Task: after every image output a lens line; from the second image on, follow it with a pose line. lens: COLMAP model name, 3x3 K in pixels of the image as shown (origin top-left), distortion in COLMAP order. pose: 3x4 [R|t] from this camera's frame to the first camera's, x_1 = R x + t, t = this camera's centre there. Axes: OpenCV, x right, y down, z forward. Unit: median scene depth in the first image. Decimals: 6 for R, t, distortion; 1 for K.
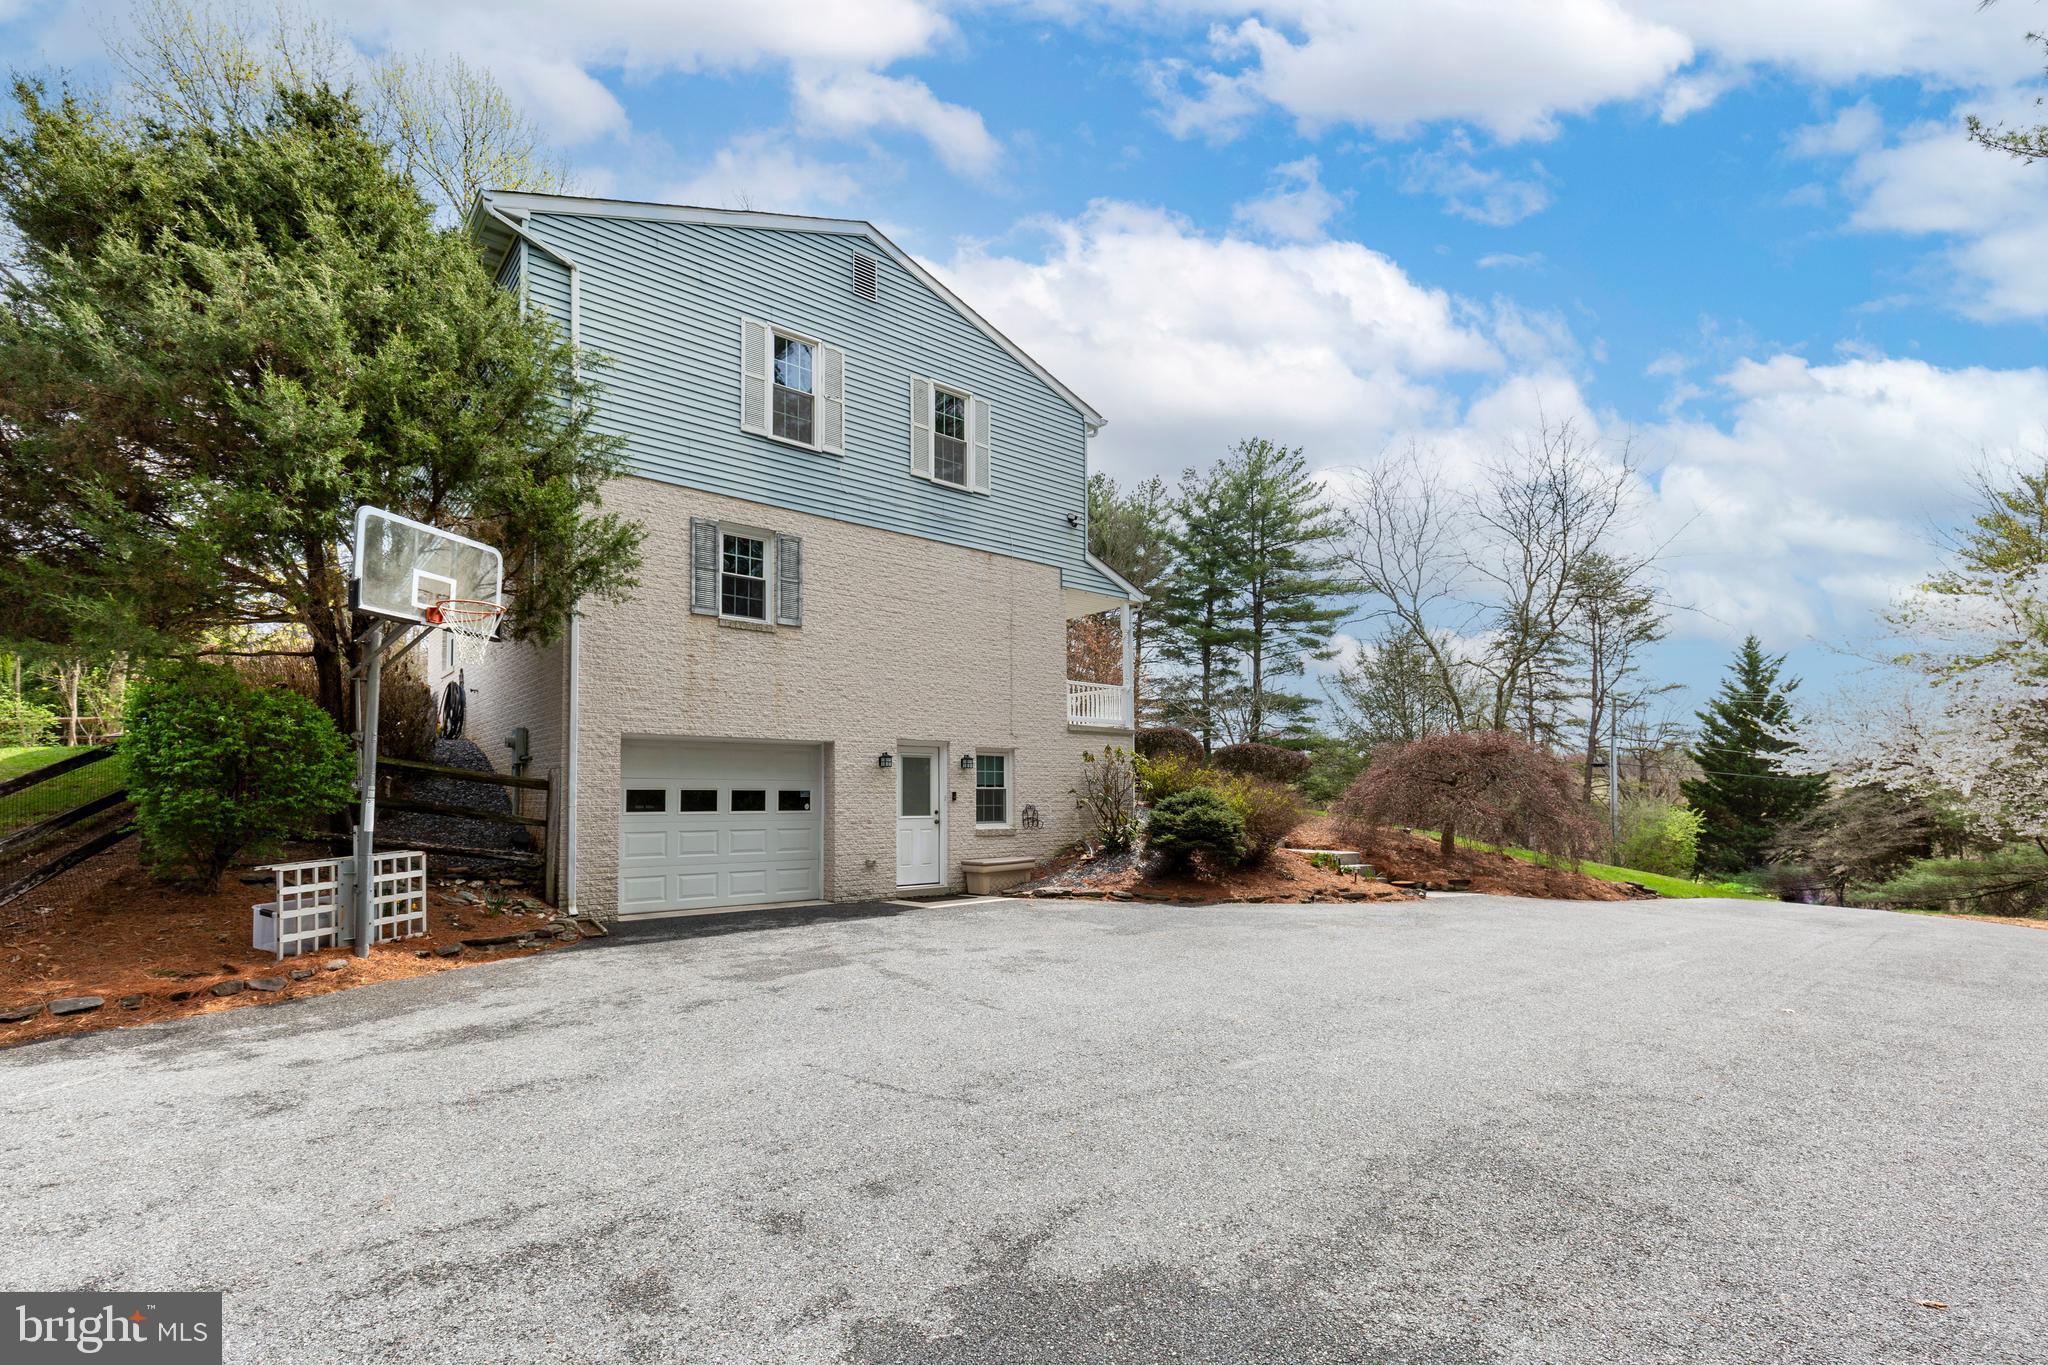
lens RADIAL K [[950.0, 0, 1036.9], [0, 950.0, 768.5], [0, 0, 1]] dist [0.004964, -0.001290]
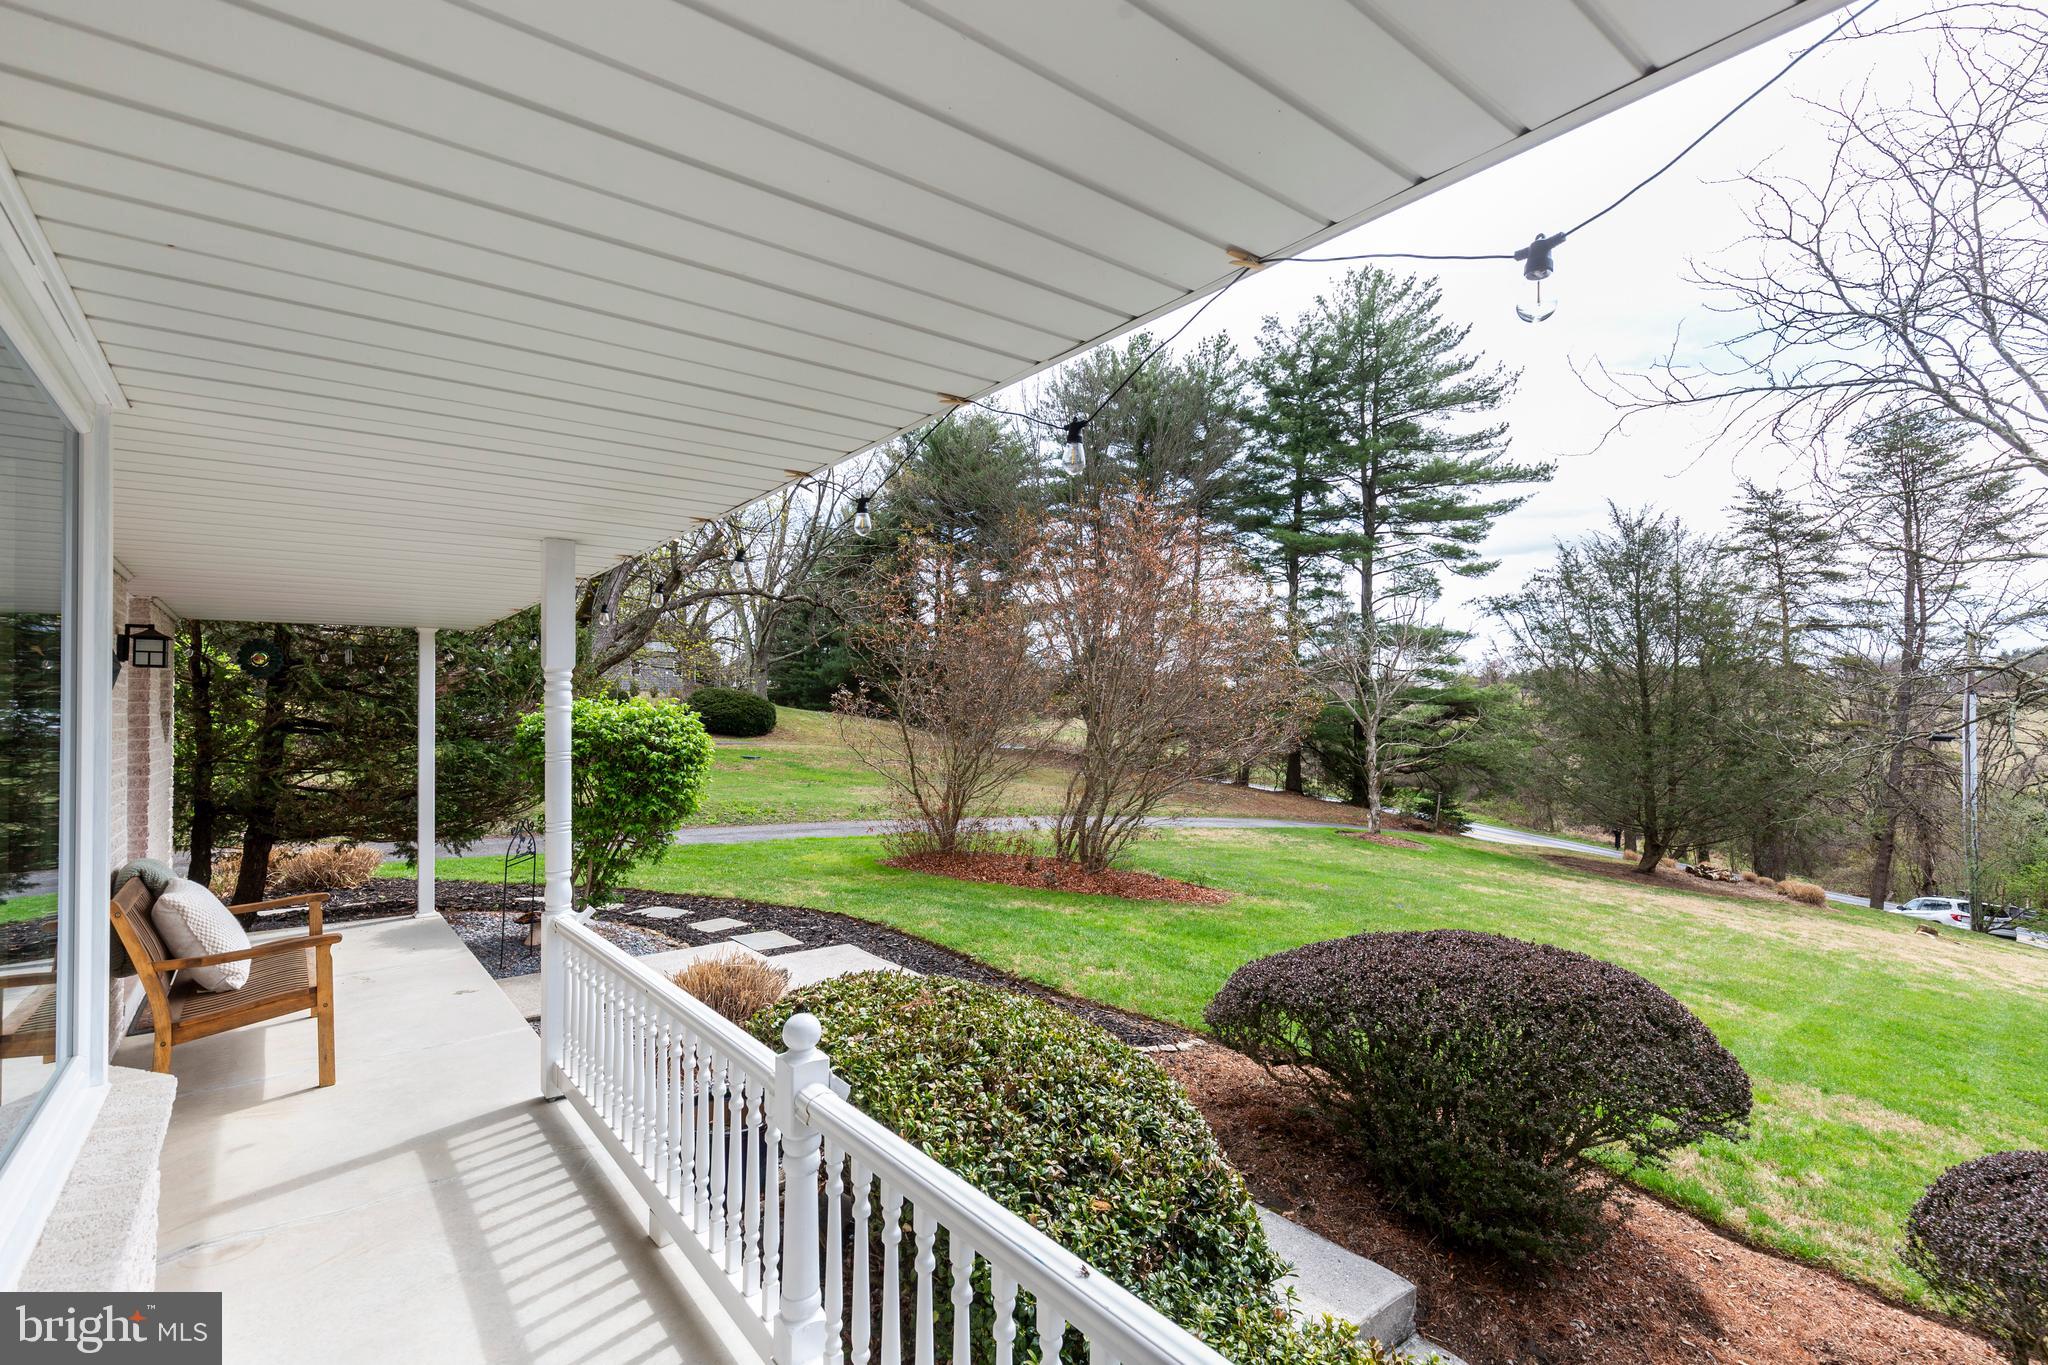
lens RADIAL K [[950.0, 0, 1013.3], [0, 950.0, 685.0], [0, 0, 1]] dist [0.004964, -0.001290]
pose [[0.998486, -0.001609, -0.054976, 0.001188], [0.002066, 0.999964, 0.008257, -0.036767], [0.054960, -0.008358, 0.998454, 0.255494]]
